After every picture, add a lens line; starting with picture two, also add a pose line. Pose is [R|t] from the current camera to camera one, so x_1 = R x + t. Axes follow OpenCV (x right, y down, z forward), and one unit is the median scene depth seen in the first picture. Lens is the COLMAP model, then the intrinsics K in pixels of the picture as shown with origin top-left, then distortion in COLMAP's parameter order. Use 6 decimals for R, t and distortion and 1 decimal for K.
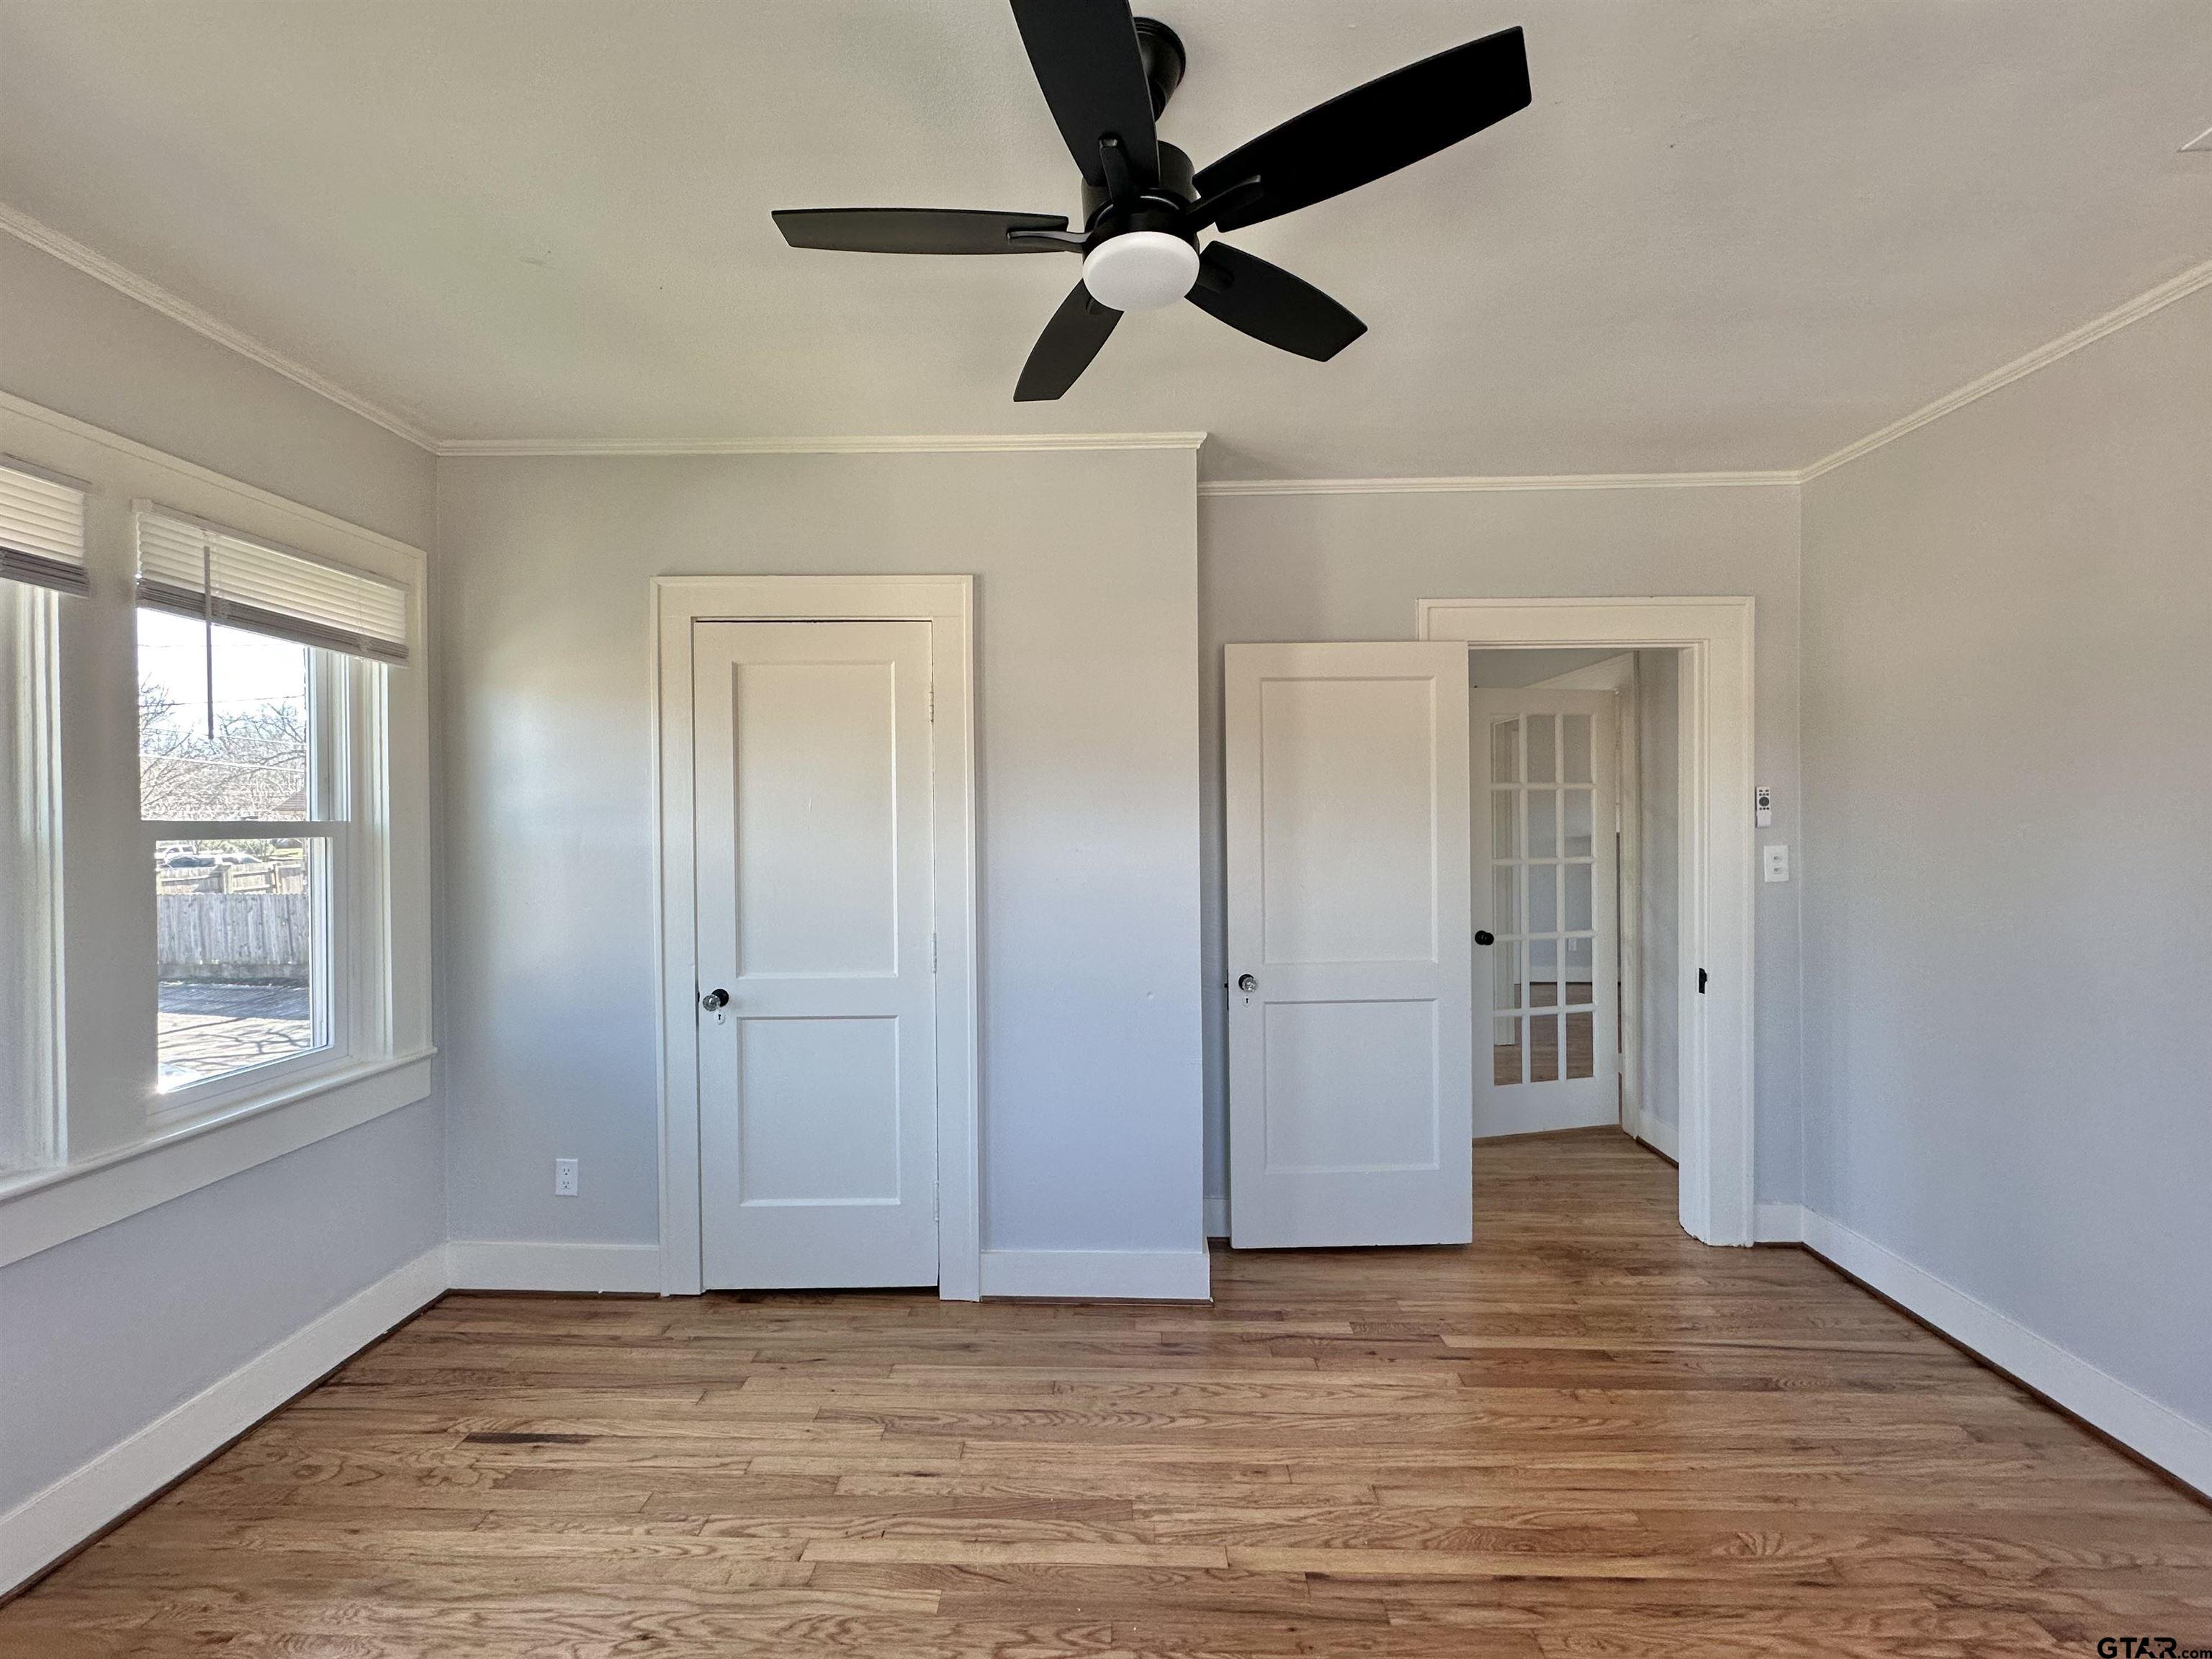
lens RADIAL K [[880.3, 0, 1105.0], [0, 880.3, 832.0], [0, 0, 1]] dist [-0.001405, 0.000211]
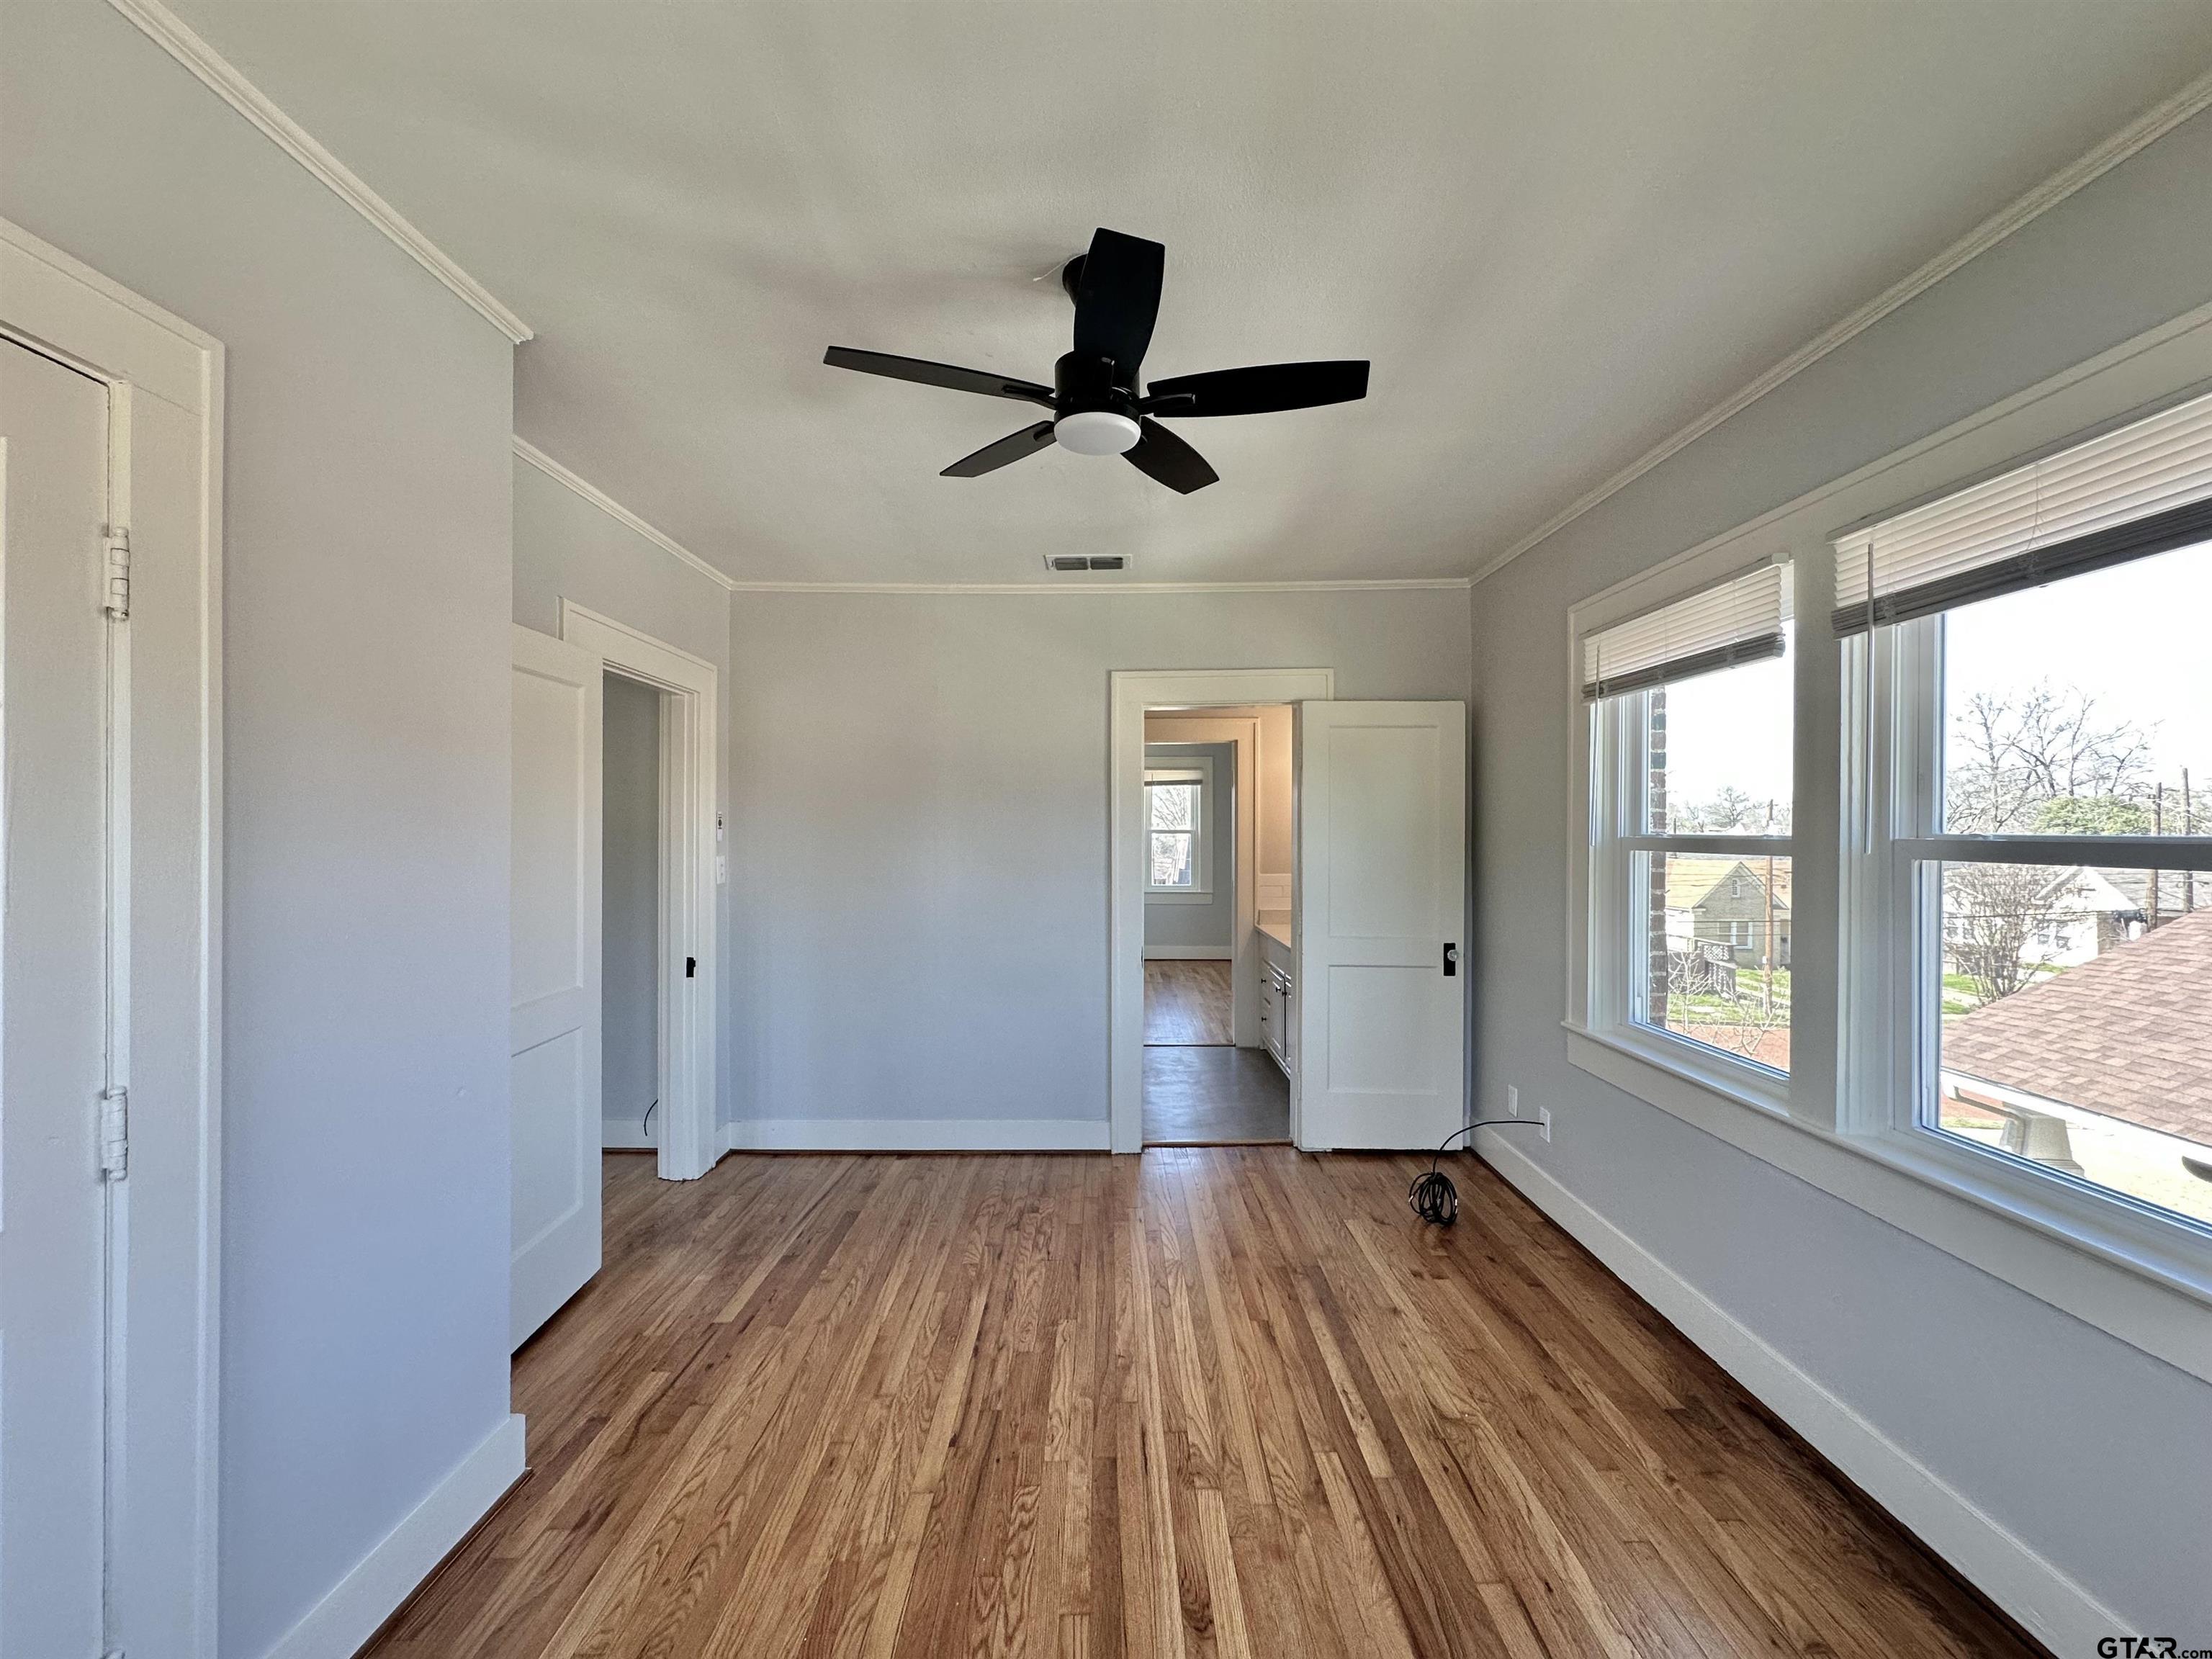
lens RADIAL K [[885.2, 0, 1106.0], [0, 885.2, 829.5], [0, 0, 1]] dist [0.000640, 0.000492]
pose [[-0.031875, 0.009046, 0.999451, -0.791970], [0.008257, 0.999927, -0.008787, -0.010357], [-0.999458, 0.007973, -0.031948, 0.623235]]
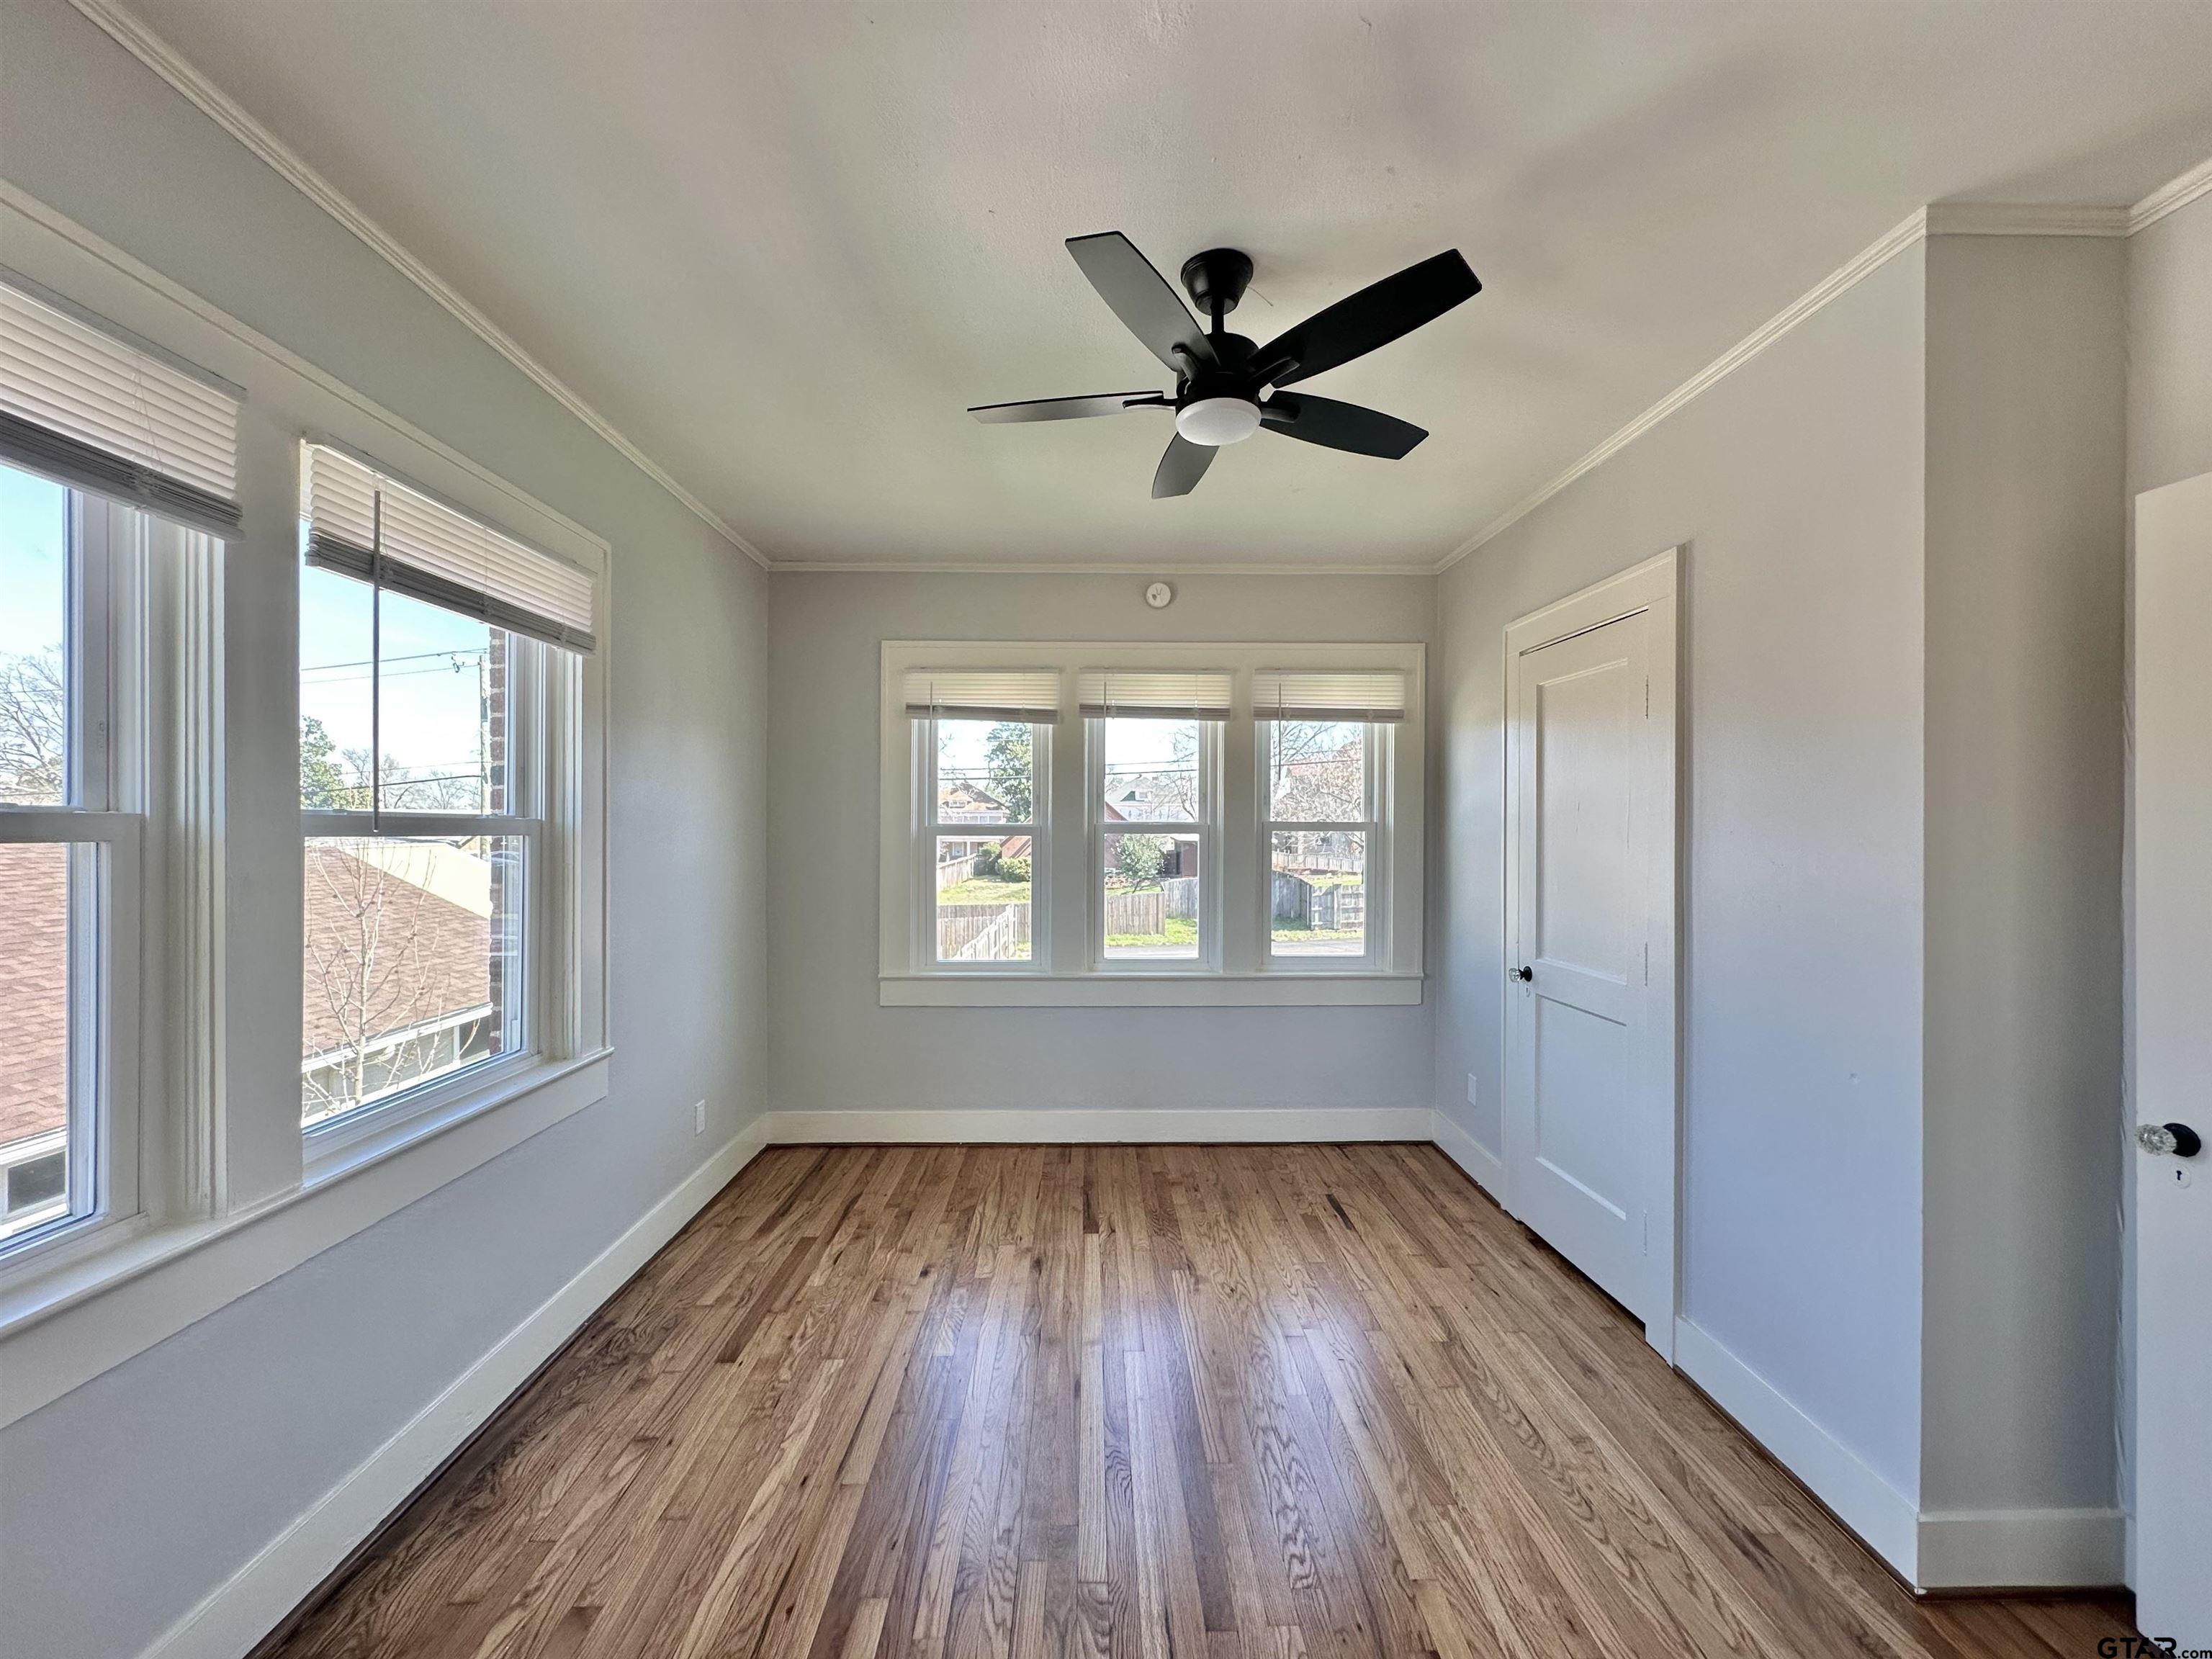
lens RADIAL K [[880.3, 0, 1105.0], [0, 880.3, 832.0], [0, 0, 1]] dist [-0.001405, 0.000211]
pose [[0.044359, 0.011233, -0.998953, 0.849154], [-0.014753, 0.999835, 0.010587, -0.004704], [0.998907, 0.014268, 0.044517, 0.465114]]
